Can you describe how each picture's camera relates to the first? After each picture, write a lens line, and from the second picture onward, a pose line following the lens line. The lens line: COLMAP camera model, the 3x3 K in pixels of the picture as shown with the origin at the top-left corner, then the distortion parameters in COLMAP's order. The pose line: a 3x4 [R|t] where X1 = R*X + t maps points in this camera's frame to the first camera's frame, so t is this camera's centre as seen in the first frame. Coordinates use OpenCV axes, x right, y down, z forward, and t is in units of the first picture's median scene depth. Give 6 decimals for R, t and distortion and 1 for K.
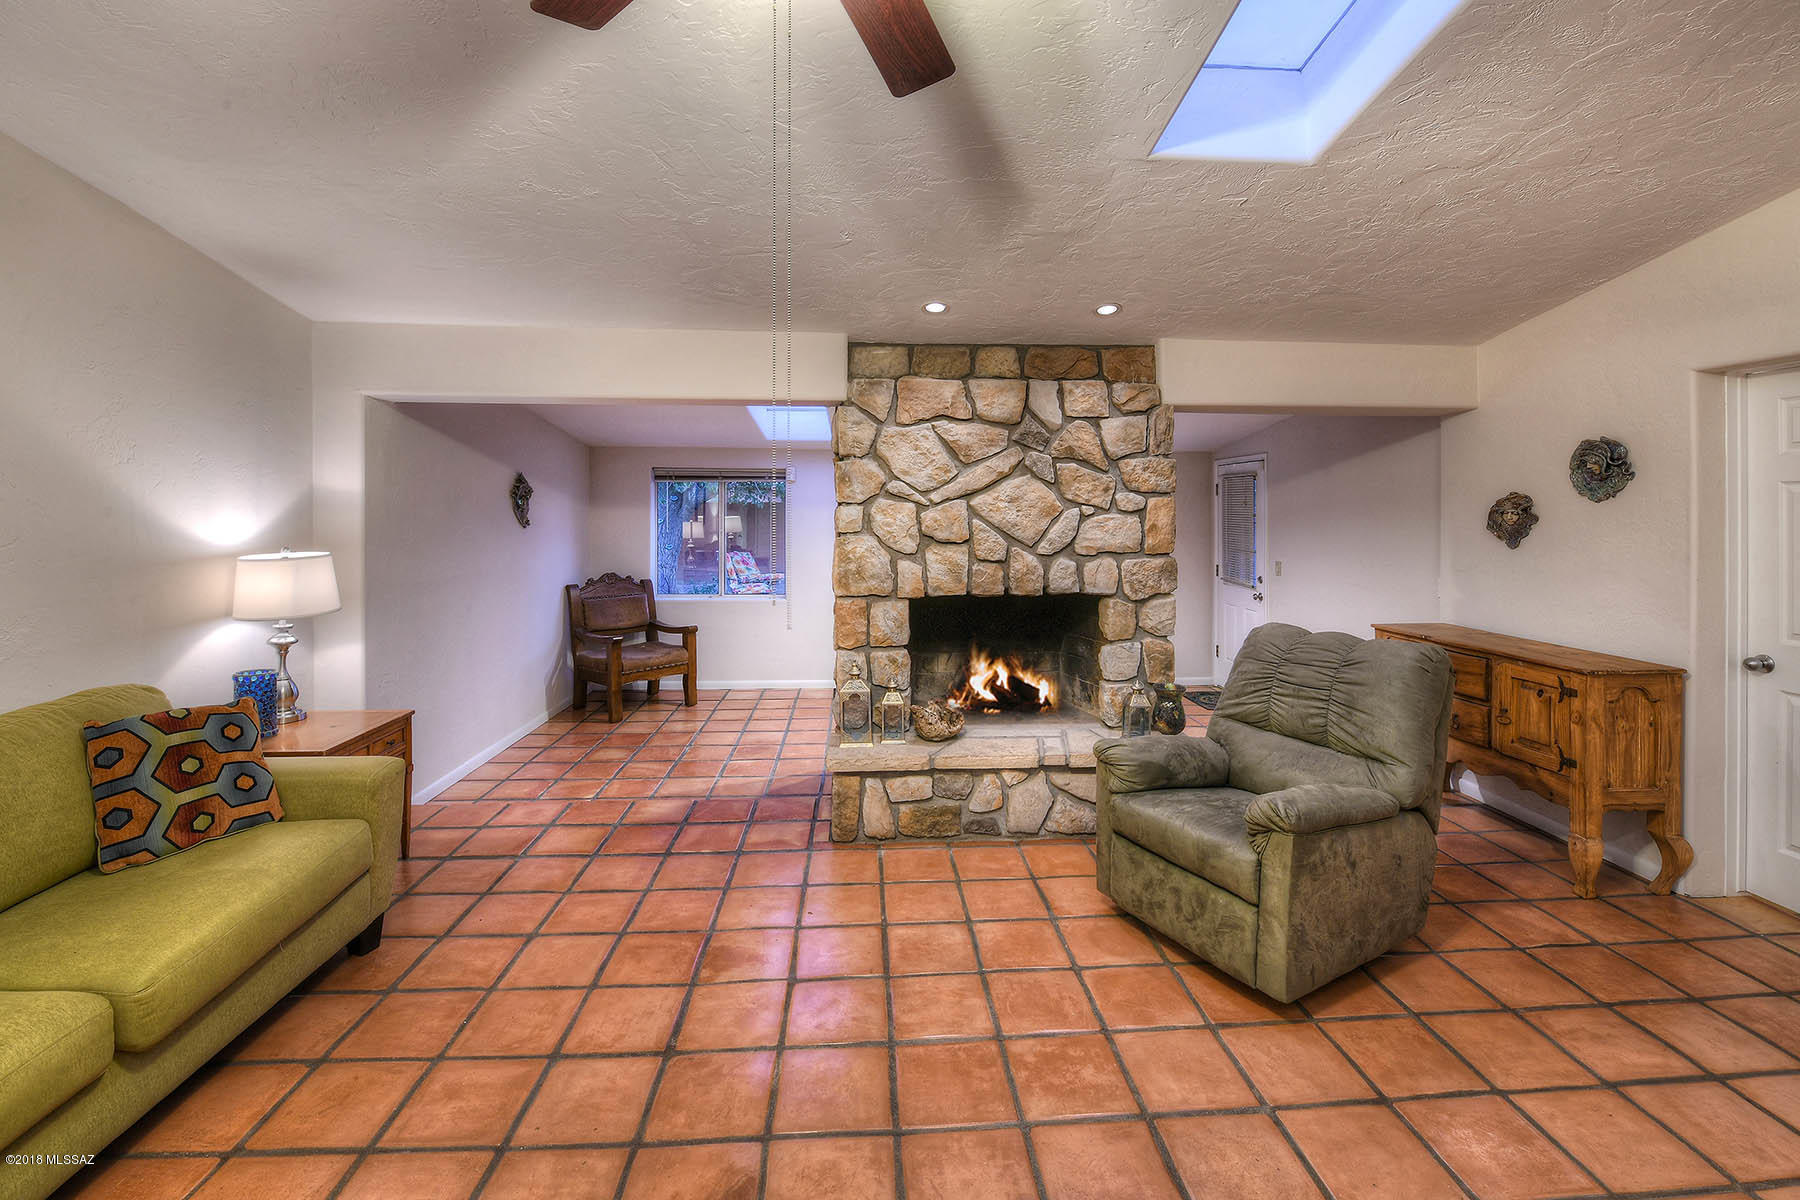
lens RADIAL K [[754.0, 0, 915.8], [0, 754.0, 505.4], [0, 0, 1]] dist [-0.014289, -0.001509]
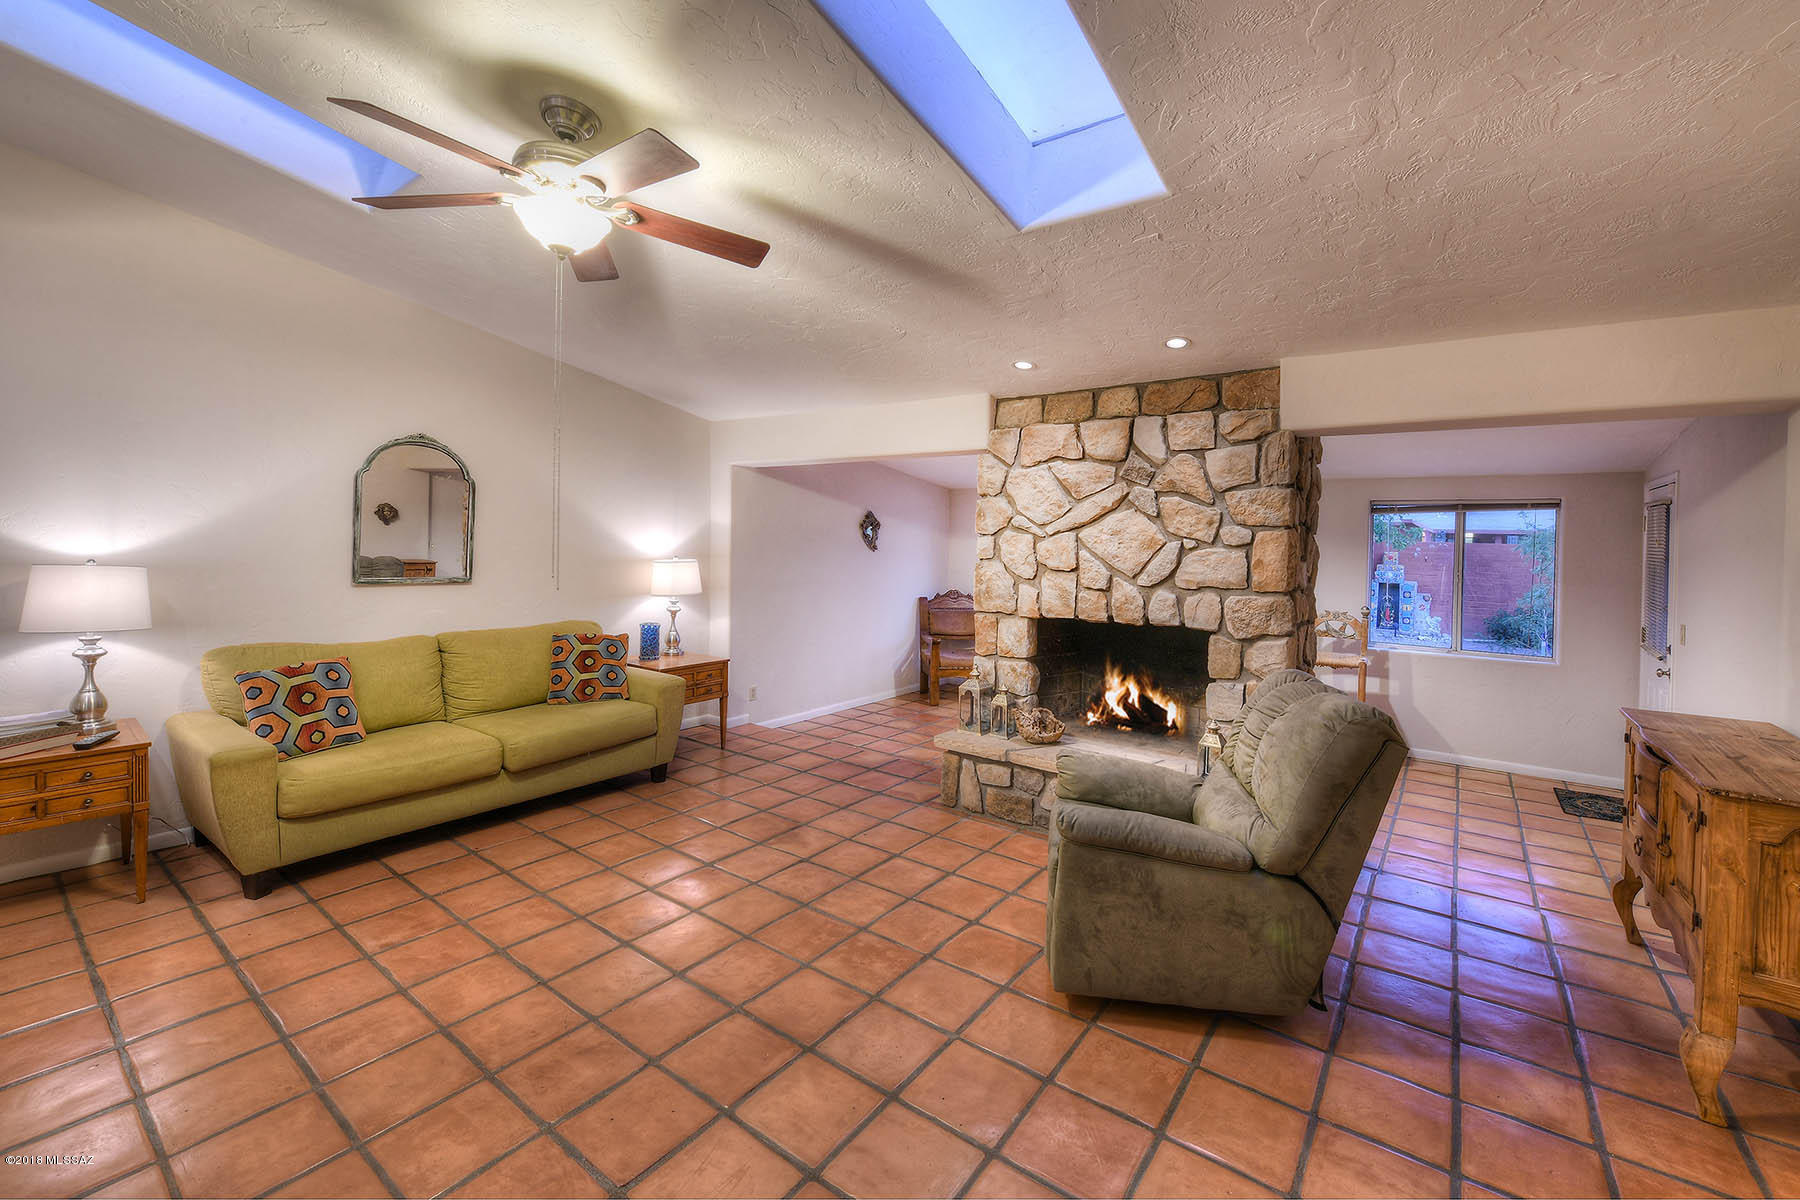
lens RADIAL K [[754.0, 0, 933.3], [0, 754.0, 544.7], [0, 0, 1]] dist [-0.014289, -0.001509]
pose [[0.770139, 0.017565, -0.637634, 0.613846], [-0.013959, 0.999846, 0.010682, 0.001812], [0.637723, 0.000674, 0.770265, 0.022059]]
